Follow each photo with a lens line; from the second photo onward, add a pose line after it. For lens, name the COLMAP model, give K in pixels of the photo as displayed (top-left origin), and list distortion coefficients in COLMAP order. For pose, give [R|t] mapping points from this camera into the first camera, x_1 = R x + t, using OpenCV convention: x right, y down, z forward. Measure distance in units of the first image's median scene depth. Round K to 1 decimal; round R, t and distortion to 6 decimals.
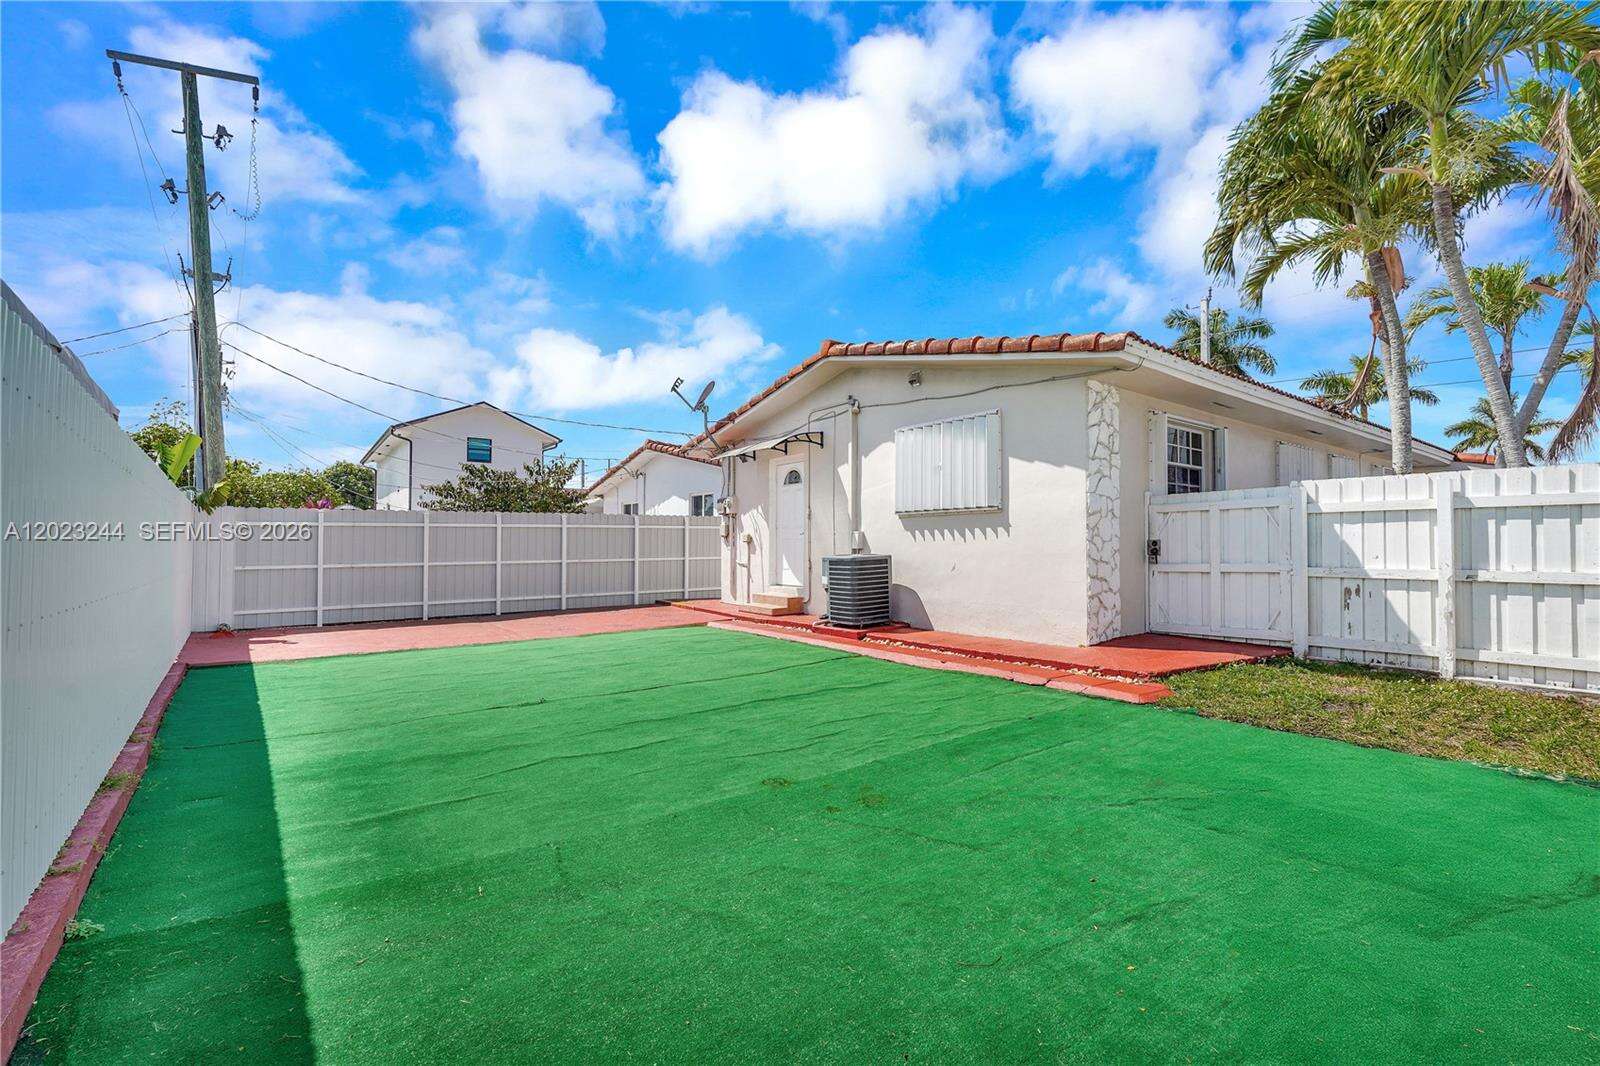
lens RADIAL K [[716.0, 0, 799.0], [0, 716.0, 524.4], [0, 0, 1]] dist [-0.001626, -0.000046]
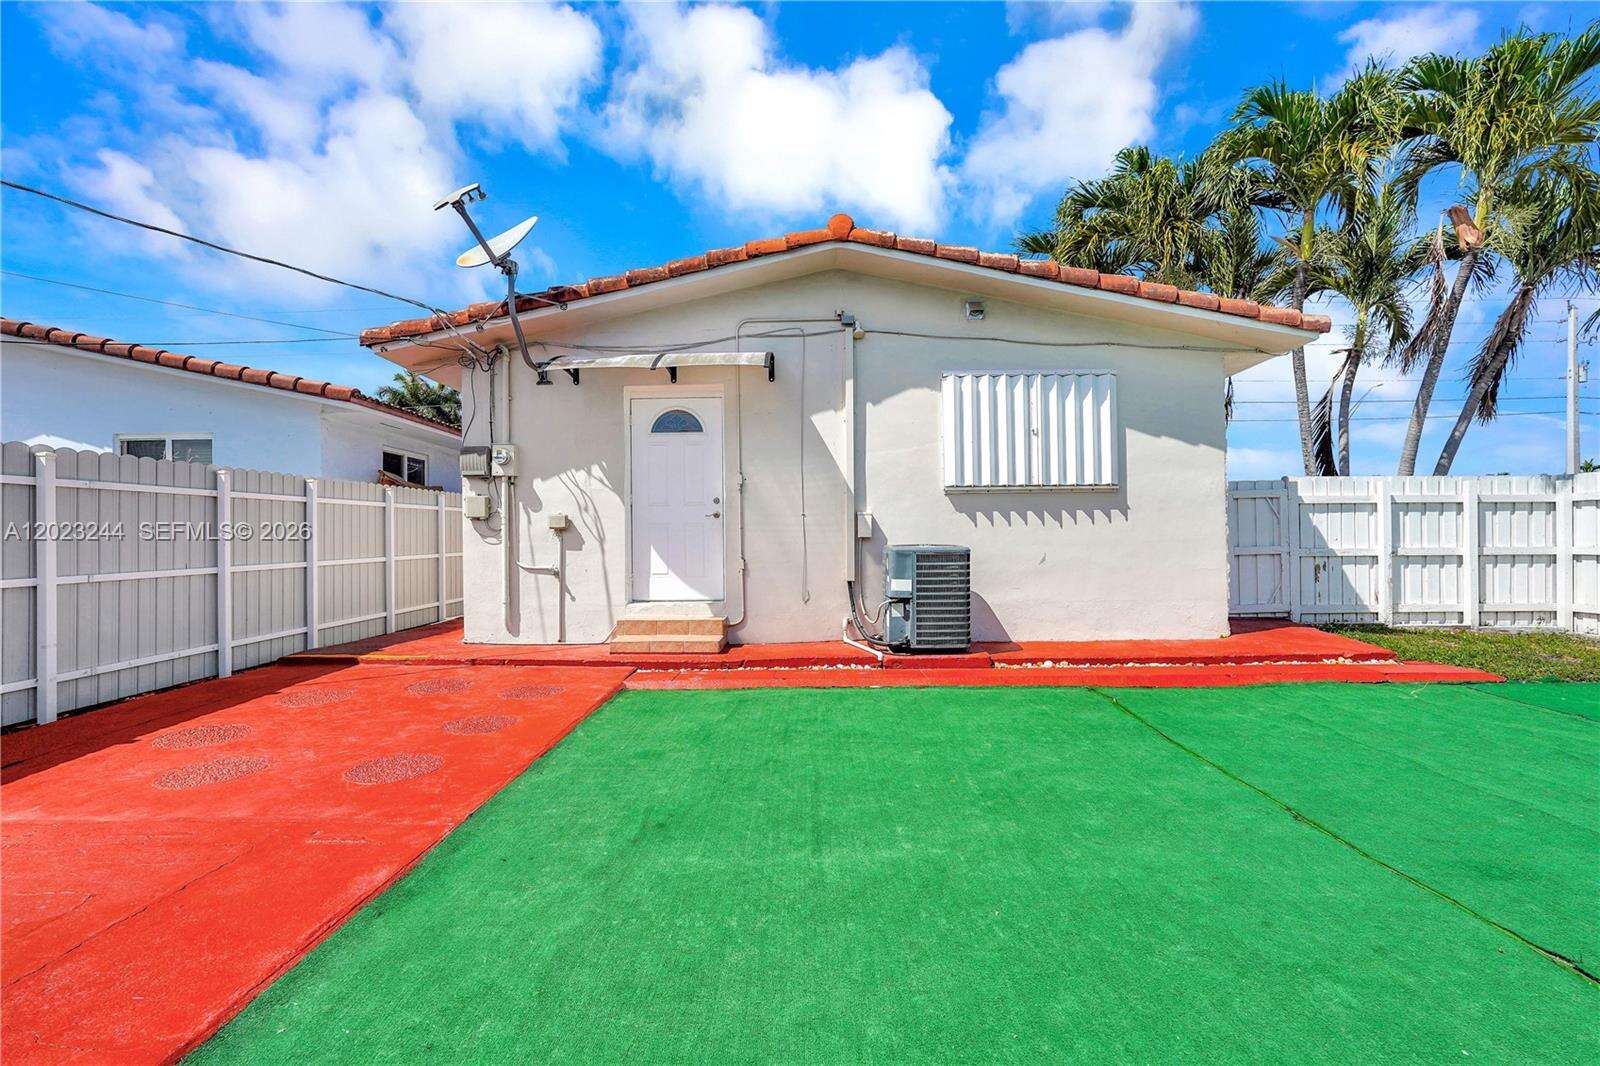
lens RADIAL K [[716.0, 0, 799.0], [0, 716.0, 524.4], [0, 0, 1]] dist [-0.001626, -0.000046]
pose [[0.596979, 0.009202, 0.802204, -0.583121], [-0.015874, 0.999874, 0.000343, 0.025431], [-0.802100, -0.012940, 0.597050, 0.748683]]
